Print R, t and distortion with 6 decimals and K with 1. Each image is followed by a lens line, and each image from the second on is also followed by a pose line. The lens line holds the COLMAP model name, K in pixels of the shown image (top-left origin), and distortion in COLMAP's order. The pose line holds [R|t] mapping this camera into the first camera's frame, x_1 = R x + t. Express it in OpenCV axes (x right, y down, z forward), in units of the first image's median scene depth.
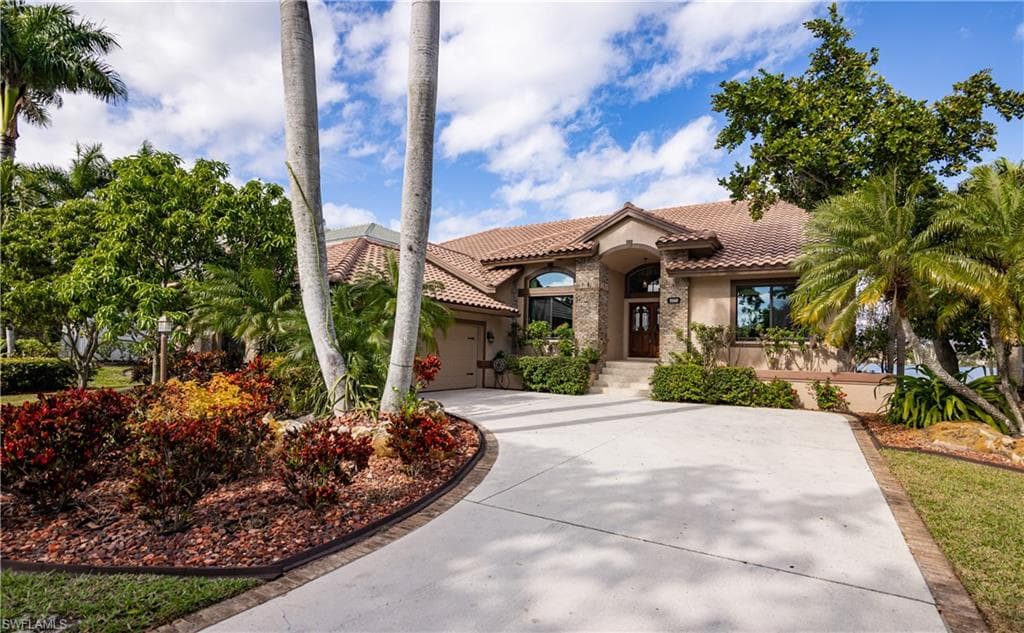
lens RADIAL K [[497.4, 0, 512.0], [0, 497.4, 316.5], [0, 0, 1]] dist [-0.000709, -0.000048]
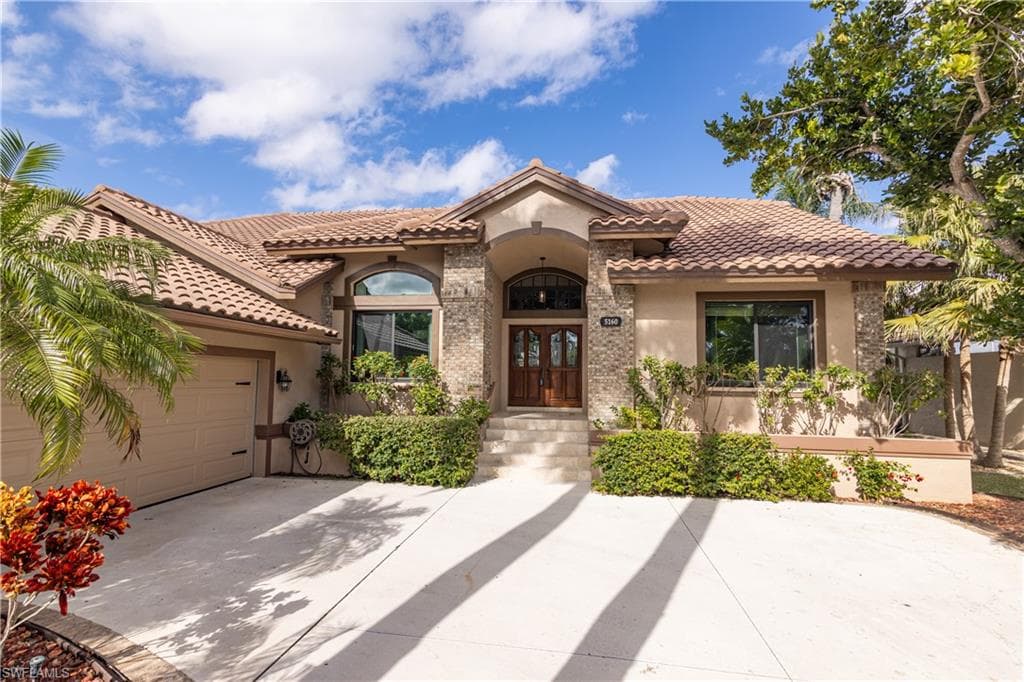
lens RADIAL K [[540.4, 0, 512.0], [0, 540.4, 341.0], [0, 0, 1]] dist [0.039863, 0.000763]
pose [[0.923216, 0.015916, 0.383952, -0.044182], [-0.014557, 0.999873, -0.006445, -0.001440], [-0.384006, 0.000361, 0.923330, 0.372934]]
